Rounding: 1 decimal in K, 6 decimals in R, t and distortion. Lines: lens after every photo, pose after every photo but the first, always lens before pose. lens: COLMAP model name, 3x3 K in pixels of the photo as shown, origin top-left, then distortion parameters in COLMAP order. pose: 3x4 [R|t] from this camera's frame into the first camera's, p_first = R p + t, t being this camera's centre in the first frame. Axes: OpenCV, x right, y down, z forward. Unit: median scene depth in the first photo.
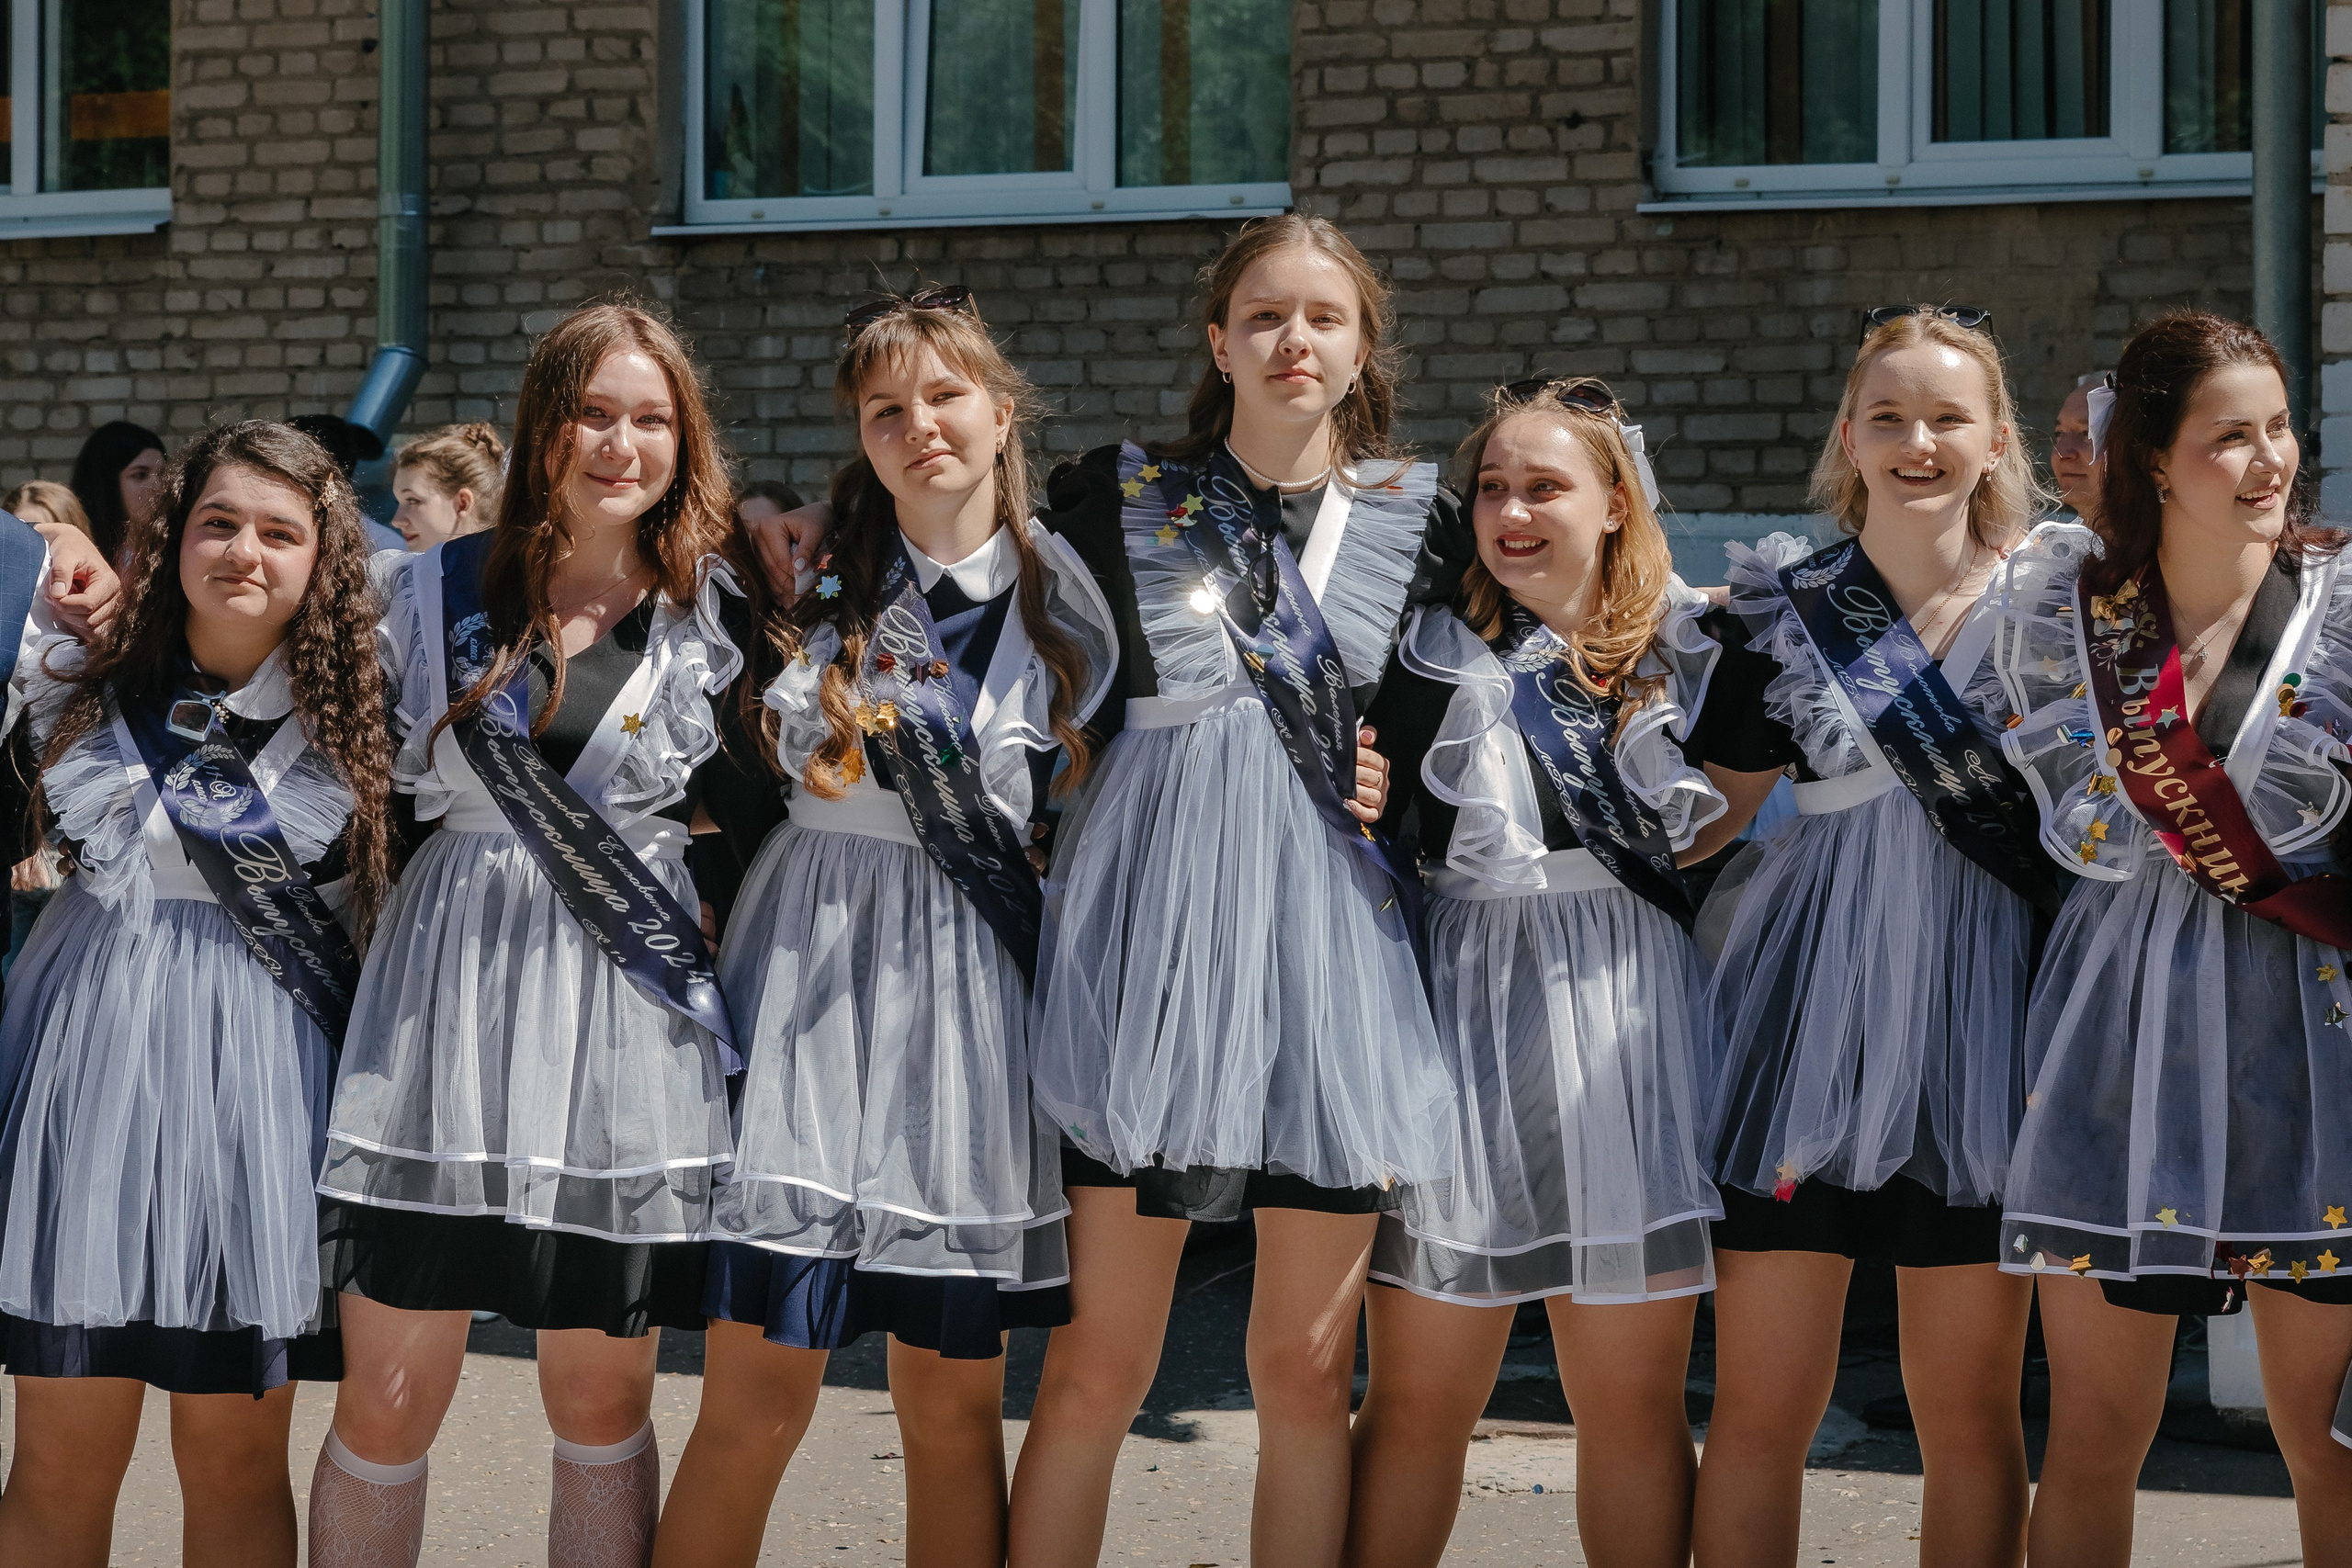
lens RADIAL K [[5137.9, 0, 1471.3], [0, 5137.9, 583.2], [0, 0, 1]] dist [-0.011552, 0.036136]
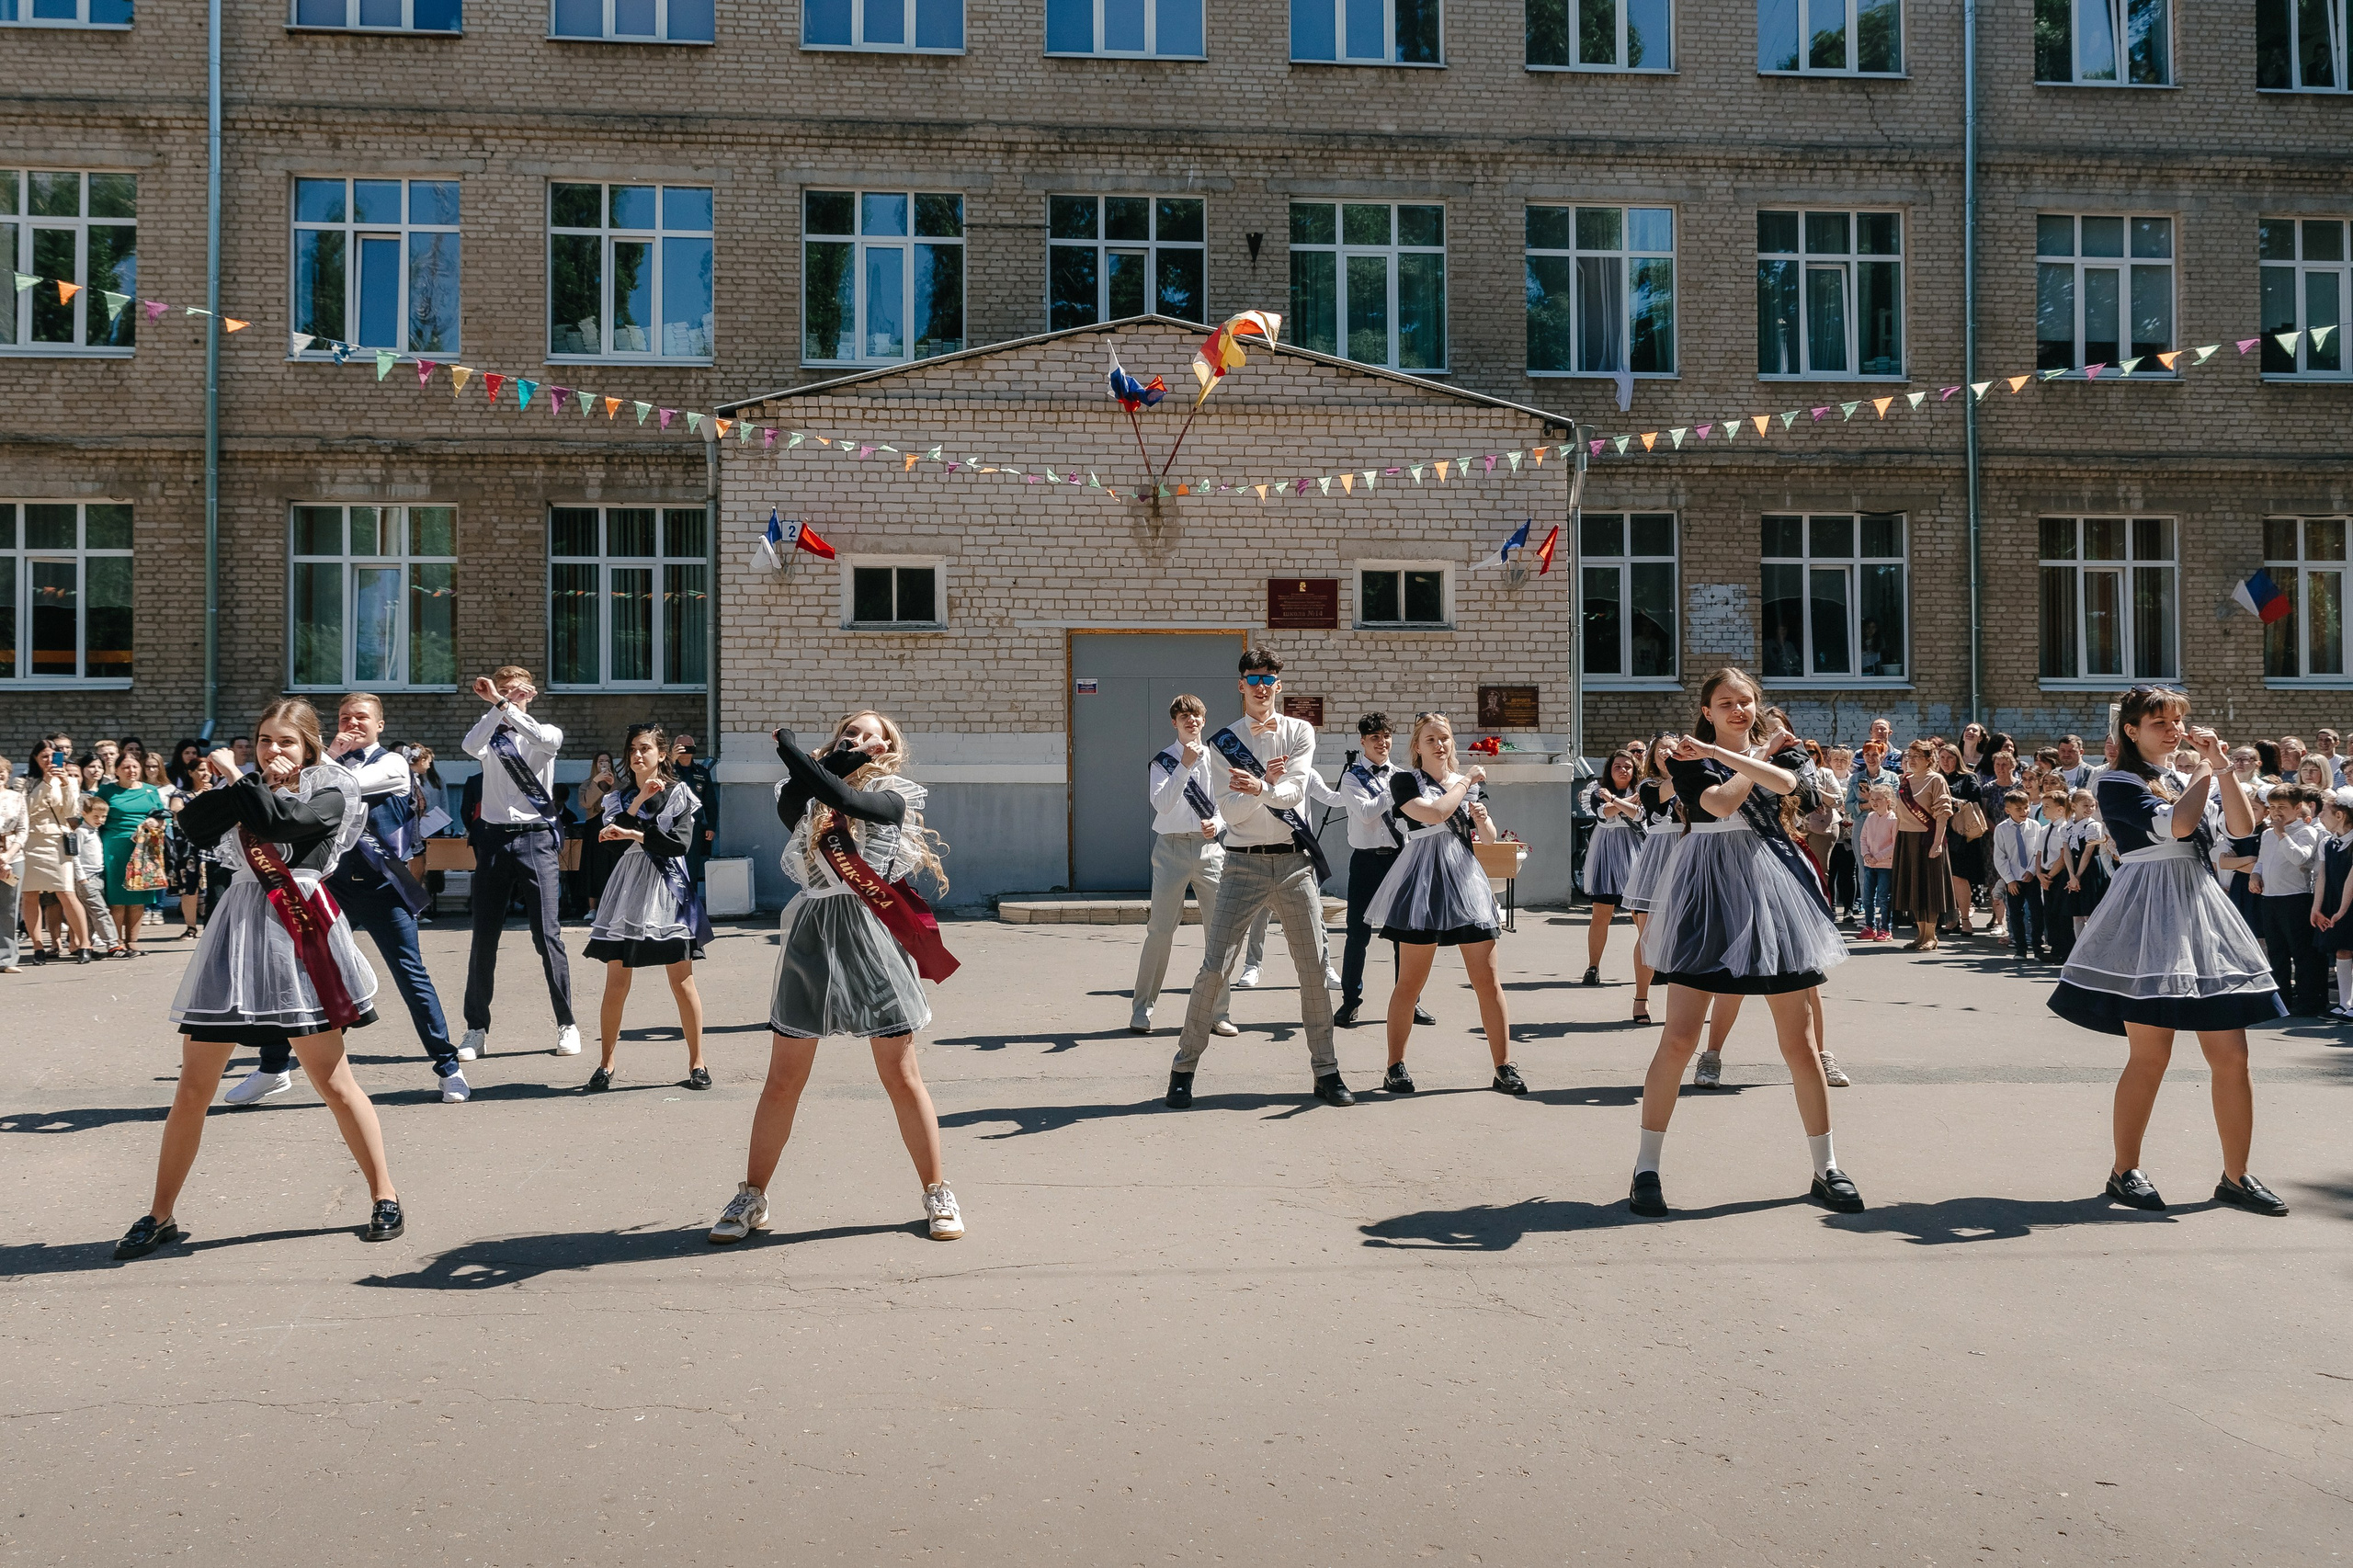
lens RADIAL K [[1801.8, 0, 1172.0], [0, 1801.8, 752.4], [0, 0, 1]] dist [0.014371, -0.006367]
pose [[0.884033, -0.000770, 0.467424, -0.218272], [0.008542, 0.999858, -0.014508, 0.007745], [-0.467347, 0.016819, 0.883914, -0.659230]]
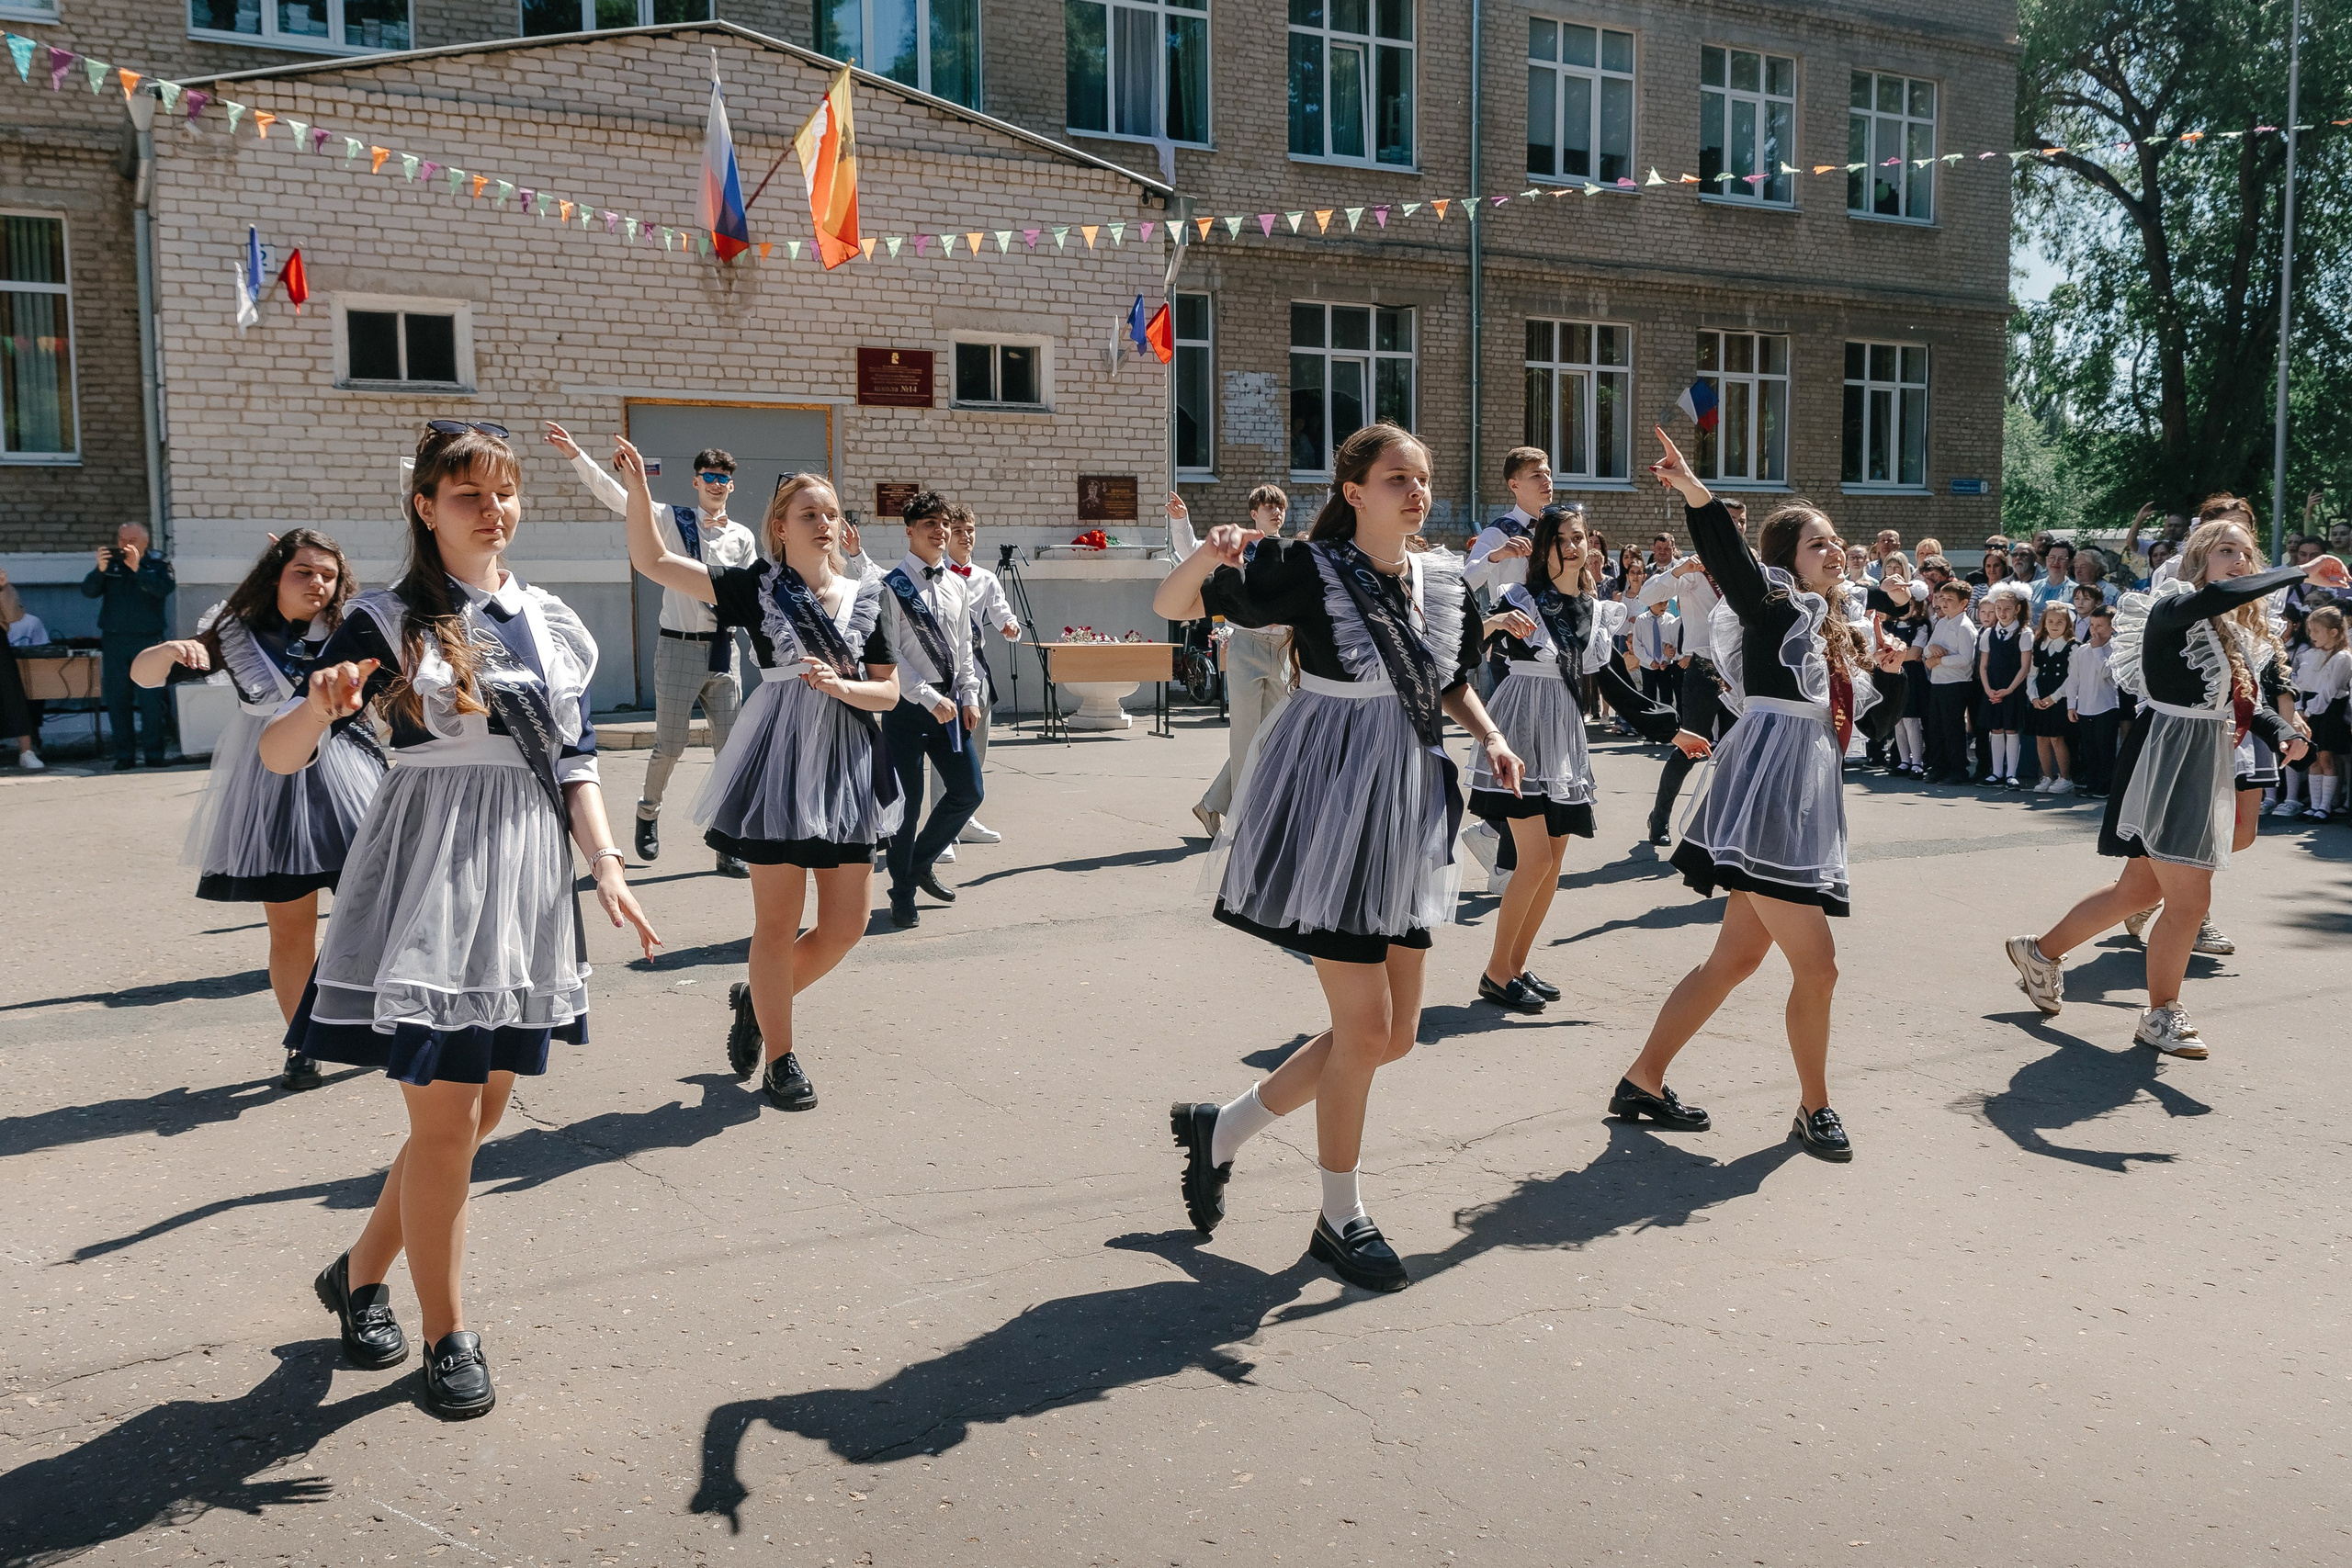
lens RADIAL K [[1952.7, 0, 1198.5], [0, 1952.7, 742.3], [0, 0, 1]] dist [0.001620, -0.002399]
pose [[0.613558, -0.078244, 0.785764, -0.417530], [0.010588, 0.995805, 0.090891, 0.002818], [-0.789579, -0.047447, 0.611812, -0.472262]]
